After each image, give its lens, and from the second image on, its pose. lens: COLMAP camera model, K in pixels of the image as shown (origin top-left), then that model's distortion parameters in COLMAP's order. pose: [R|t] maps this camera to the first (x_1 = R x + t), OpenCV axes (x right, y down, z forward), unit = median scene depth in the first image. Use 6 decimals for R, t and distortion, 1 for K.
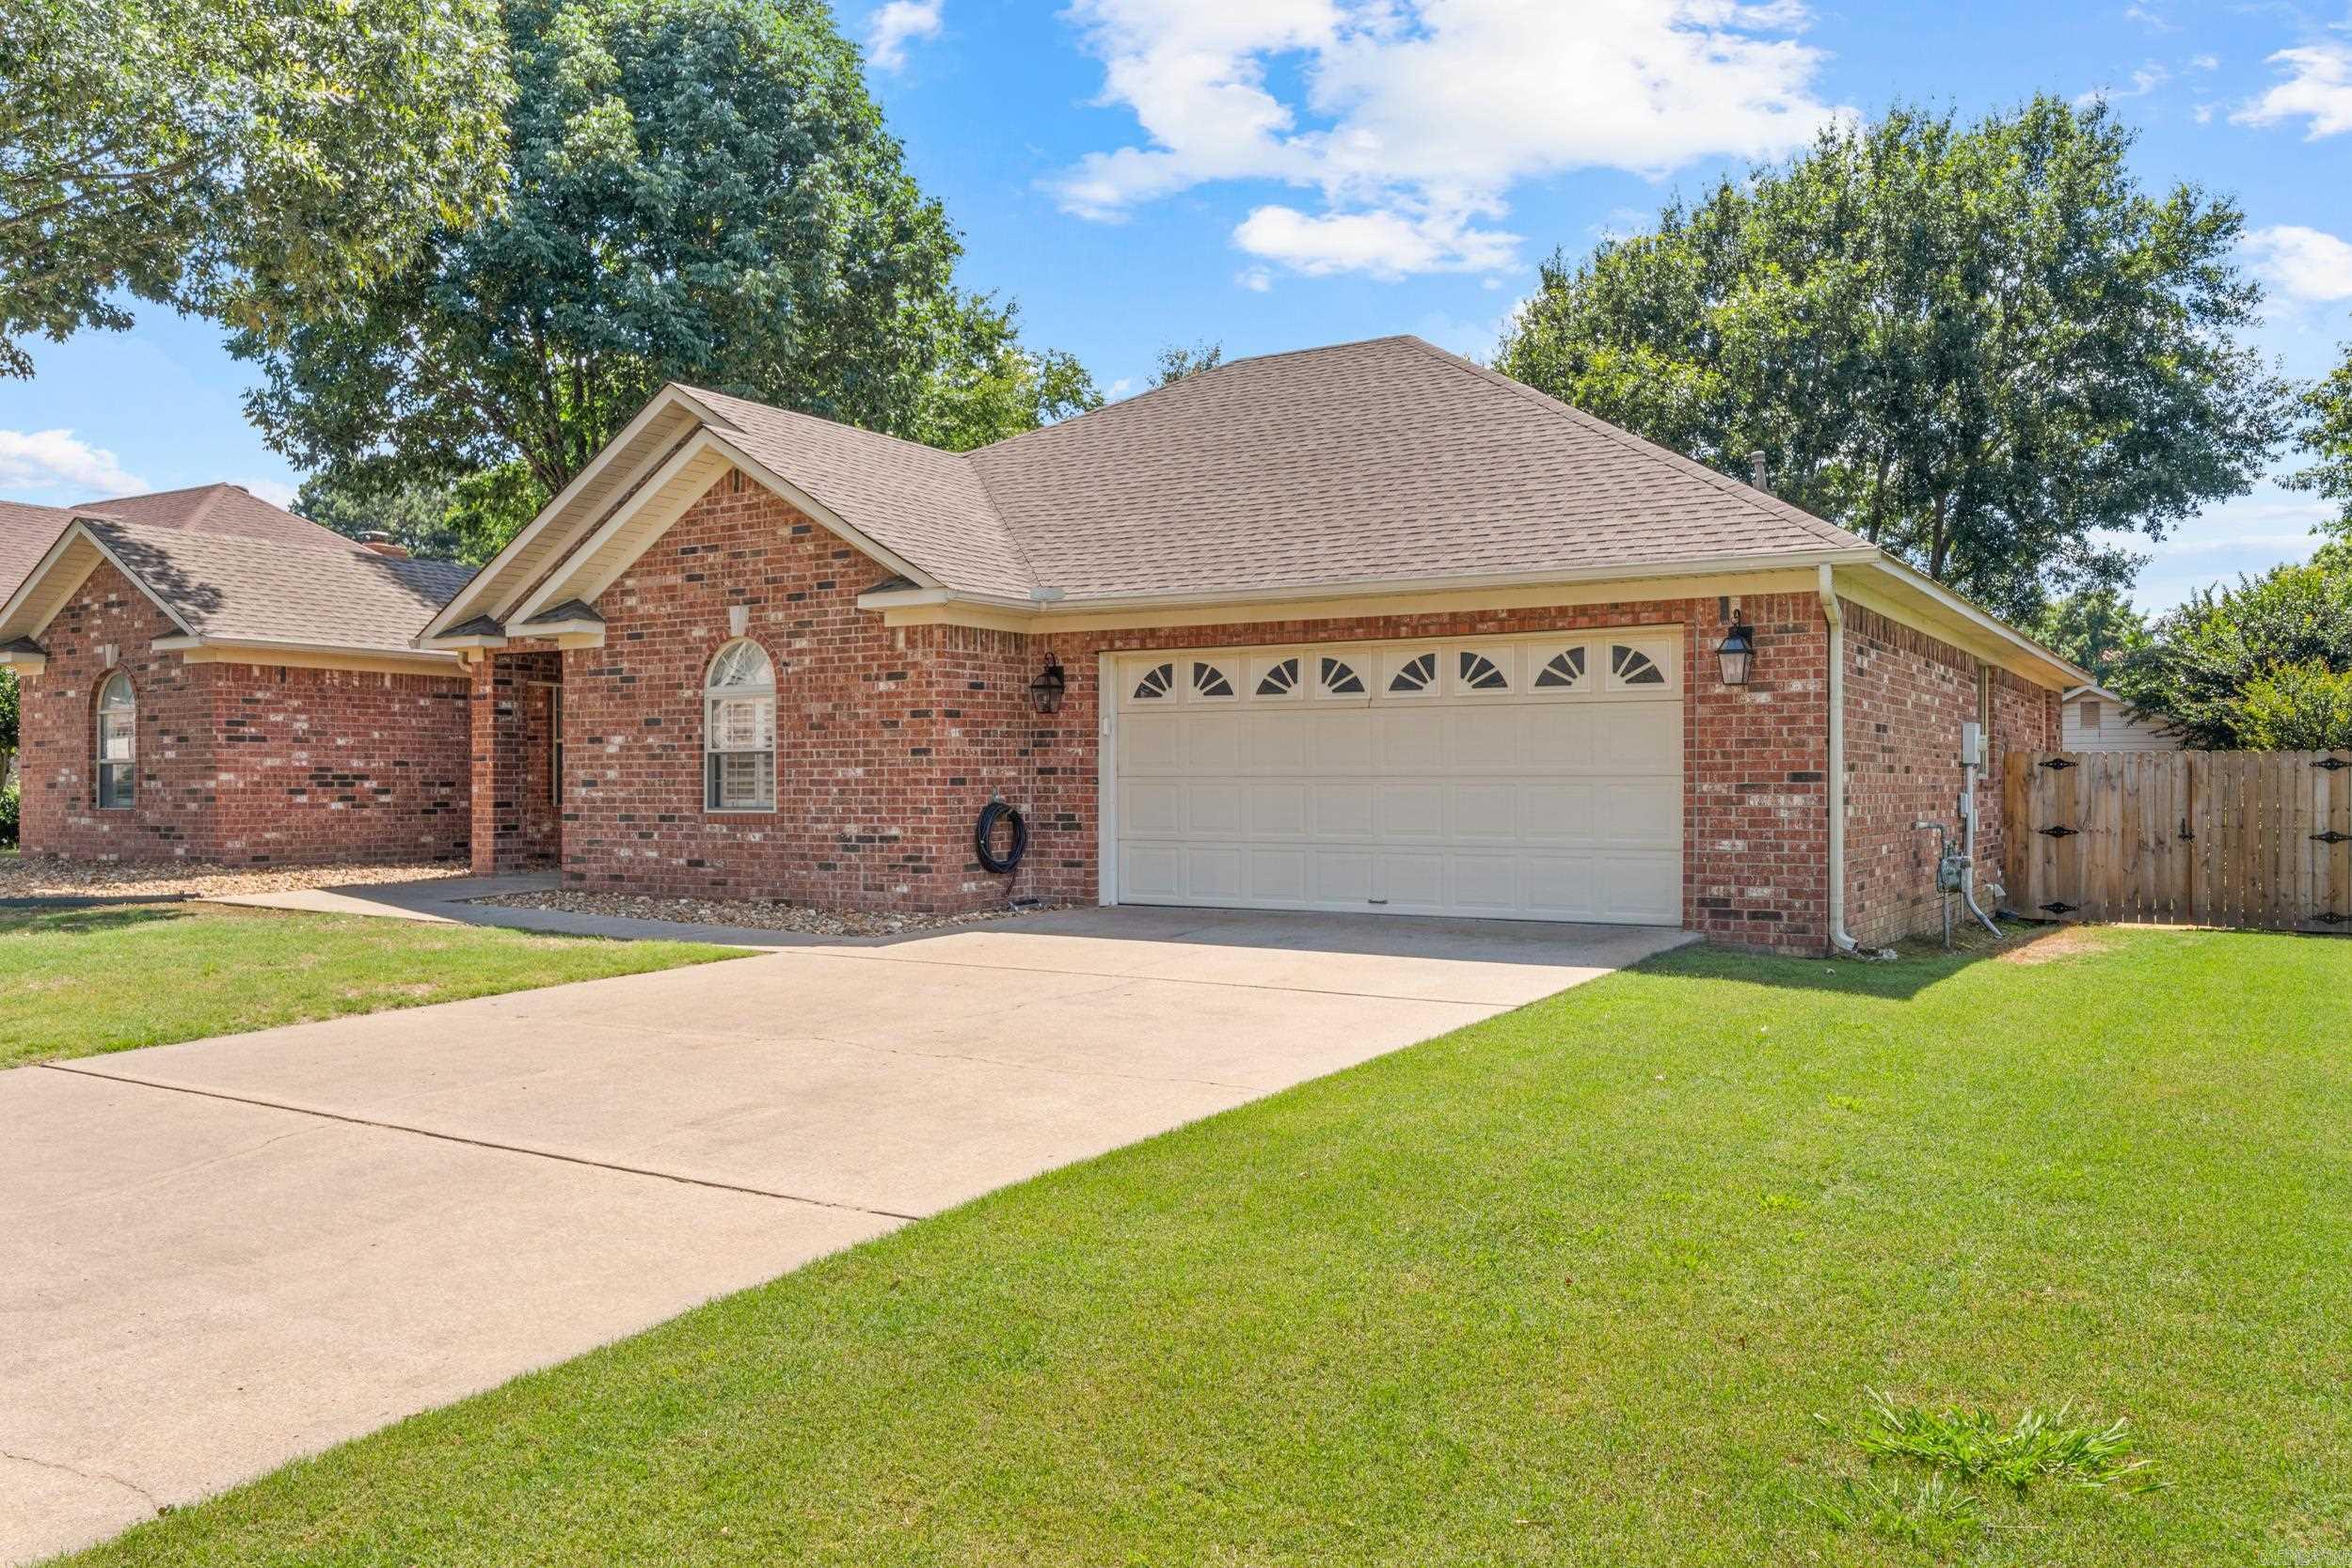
lens RADIAL K [[1783.6, 0, 1157.8], [0, 1783.6, 777.8], [0, 0, 1]] dist [0.015397, -0.011120]
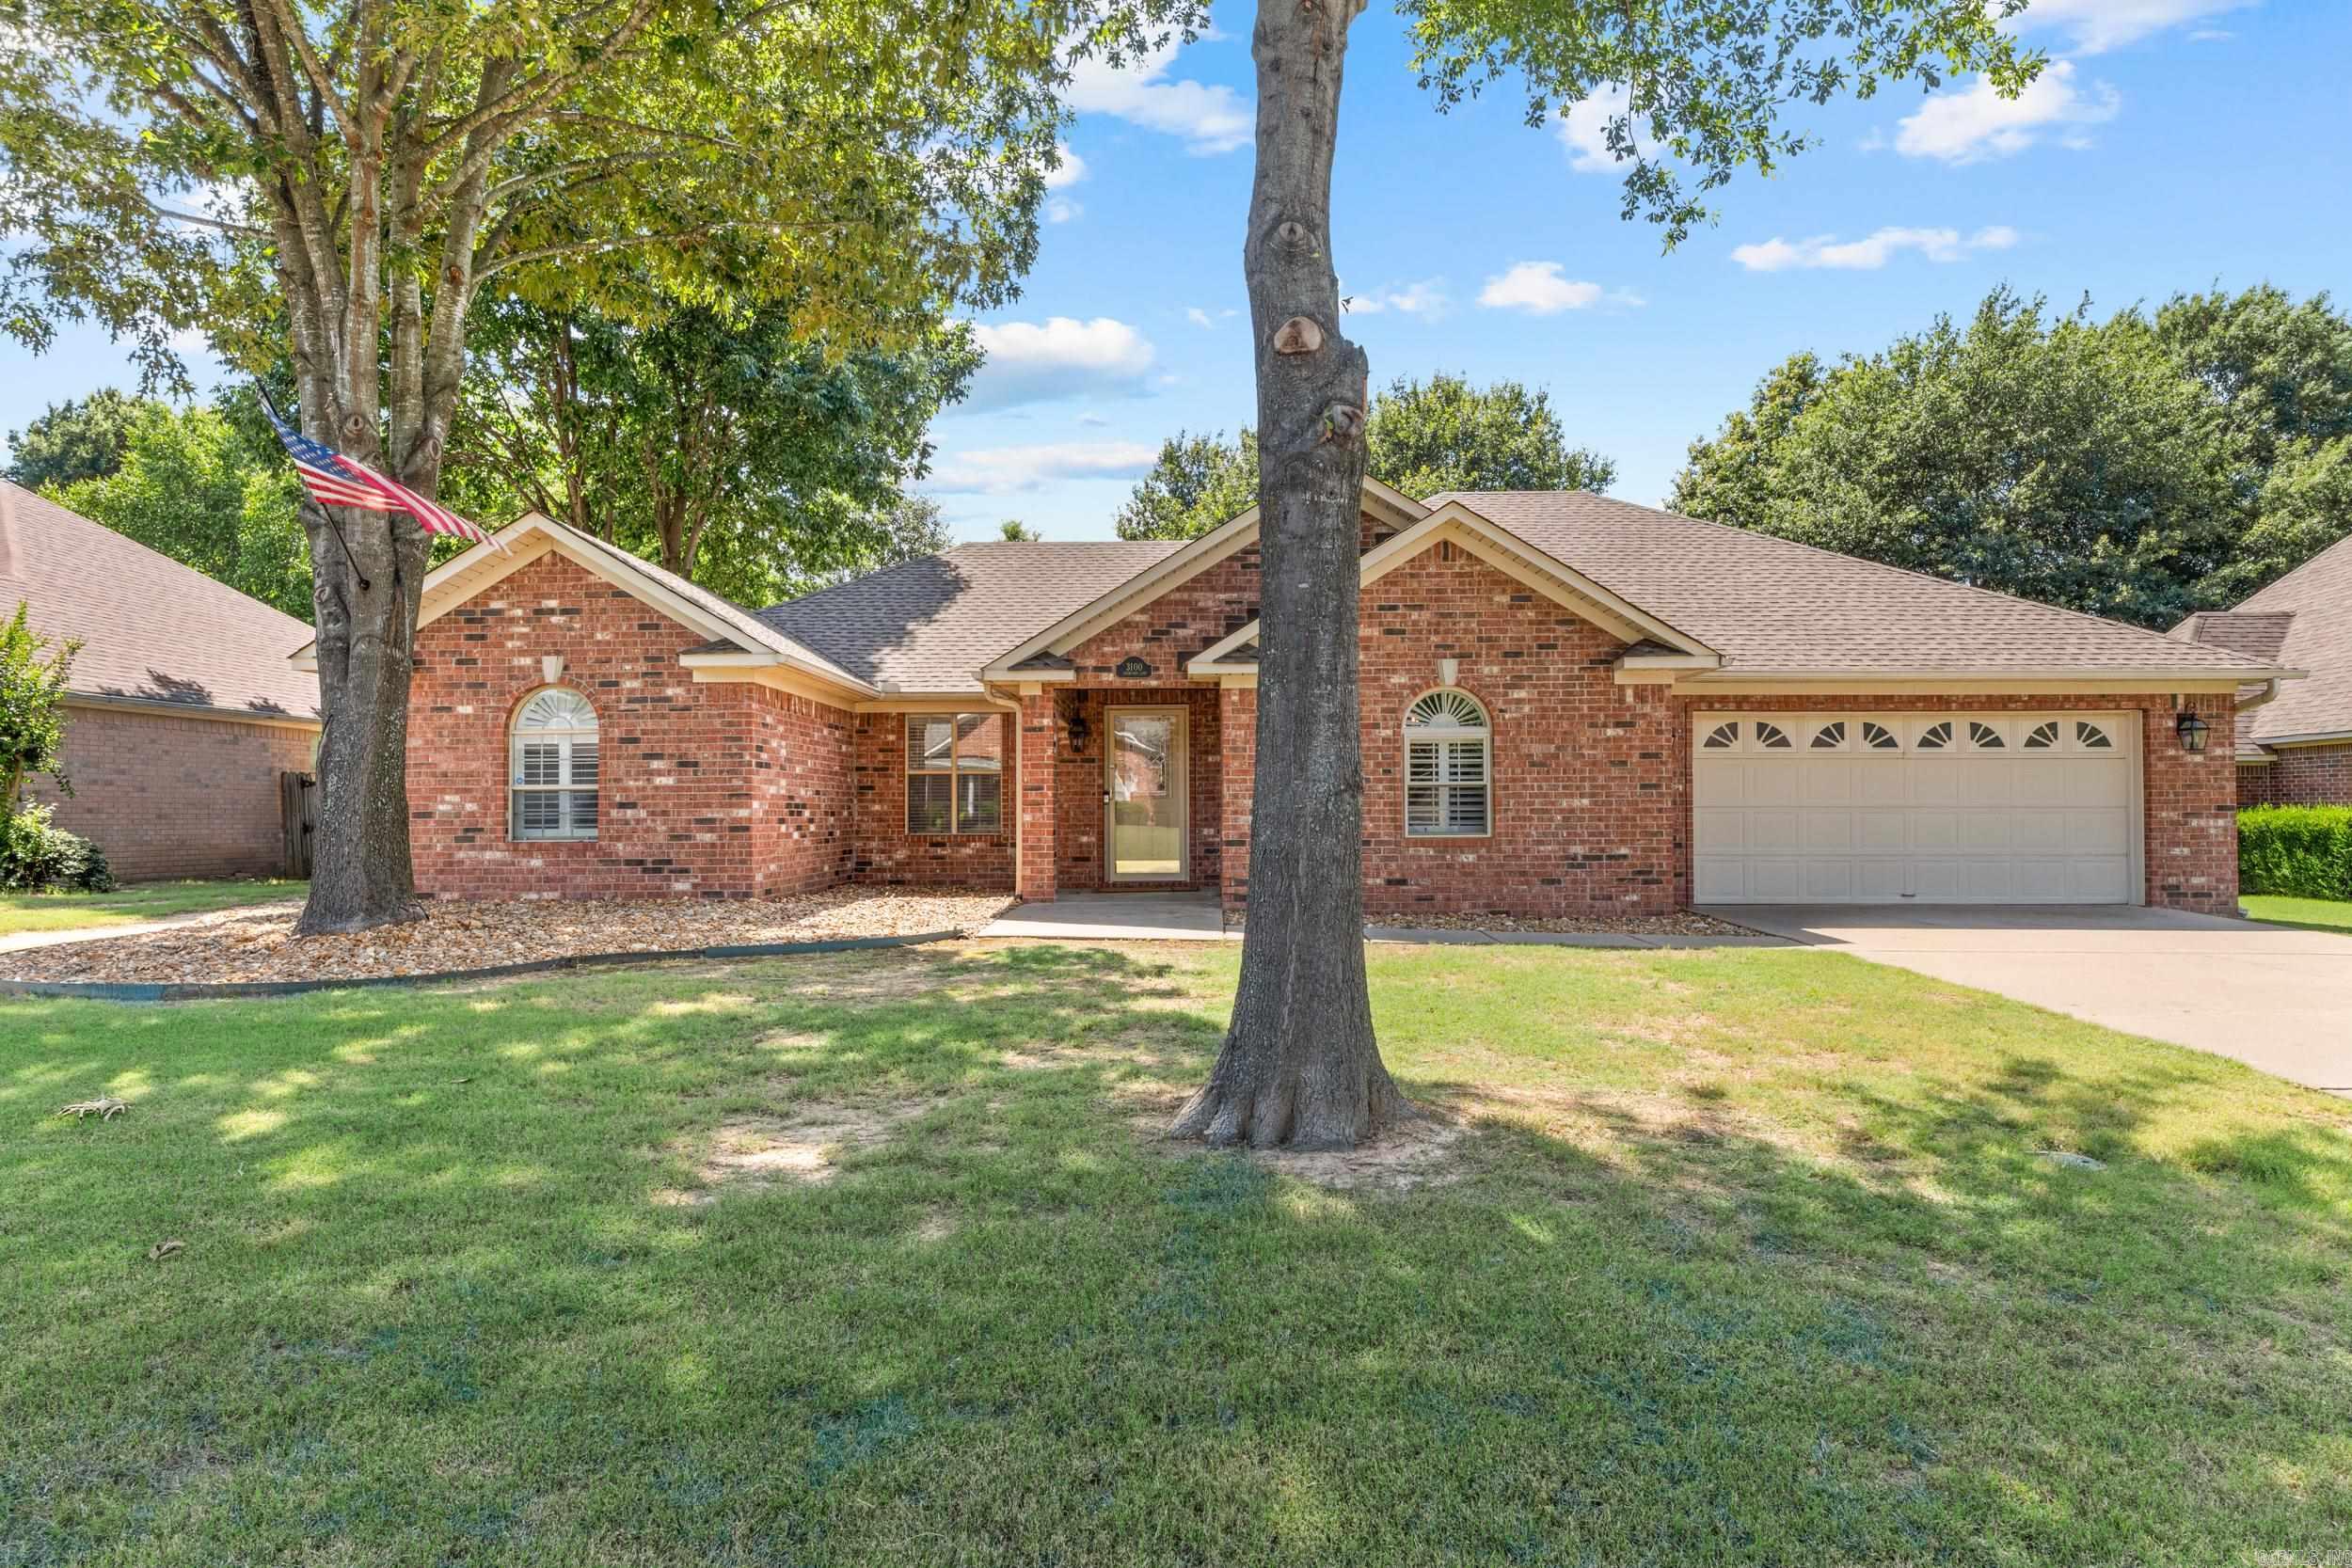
lens RADIAL K [[1280.9, 0, 1171.9], [0, 1280.9, 790.2], [0, 0, 1]] dist [-0.004072, 0.002228]
pose [[0.862917, 0.010337, 0.505240, -0.824802], [-0.000972, 0.999823, -0.018796, 0.004919], [-0.505345, 0.015729, 0.862774, 0.381740]]
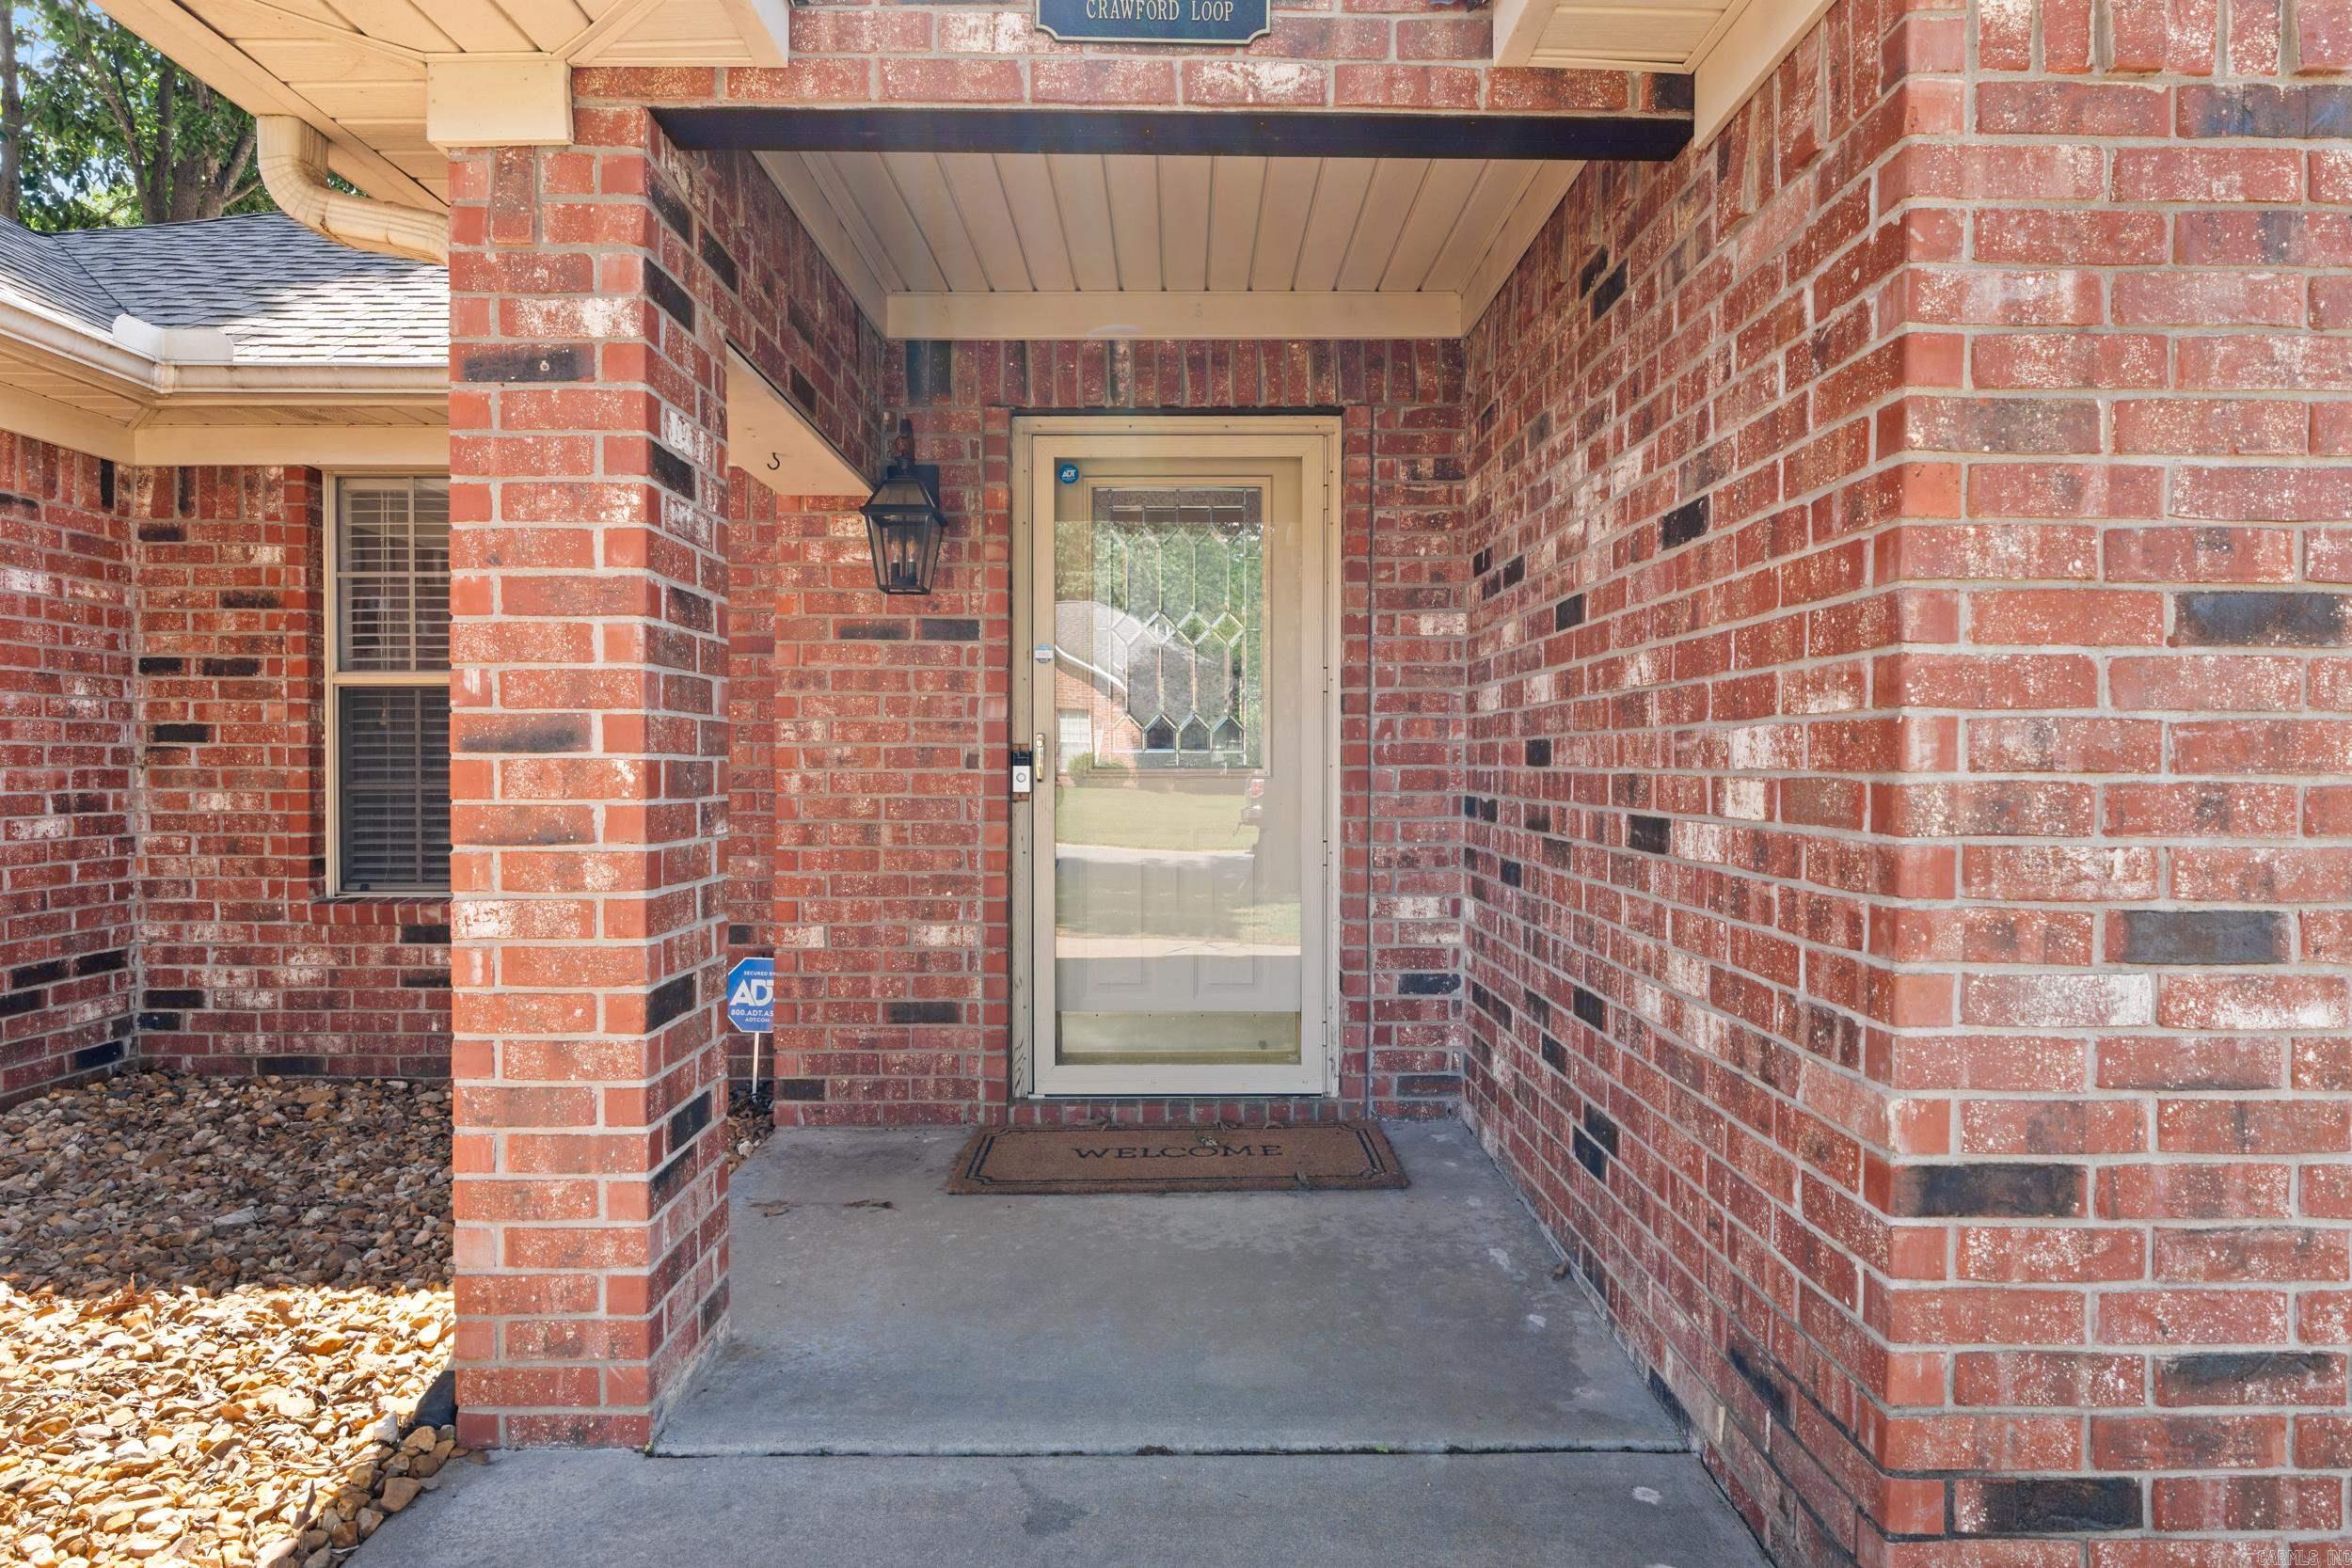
lens RADIAL K [[1330.2, 0, 1176.2], [0, 1330.2, 785.3], [0, 0, 1]] dist [-0.003701, -0.000335]
pose [[0.849837, -0.002355, 0.527040, -0.472479], [-0.005838, 0.999887, 0.013882, -0.009965], [-0.527013, -0.014874, 0.849727, 1.037699]]
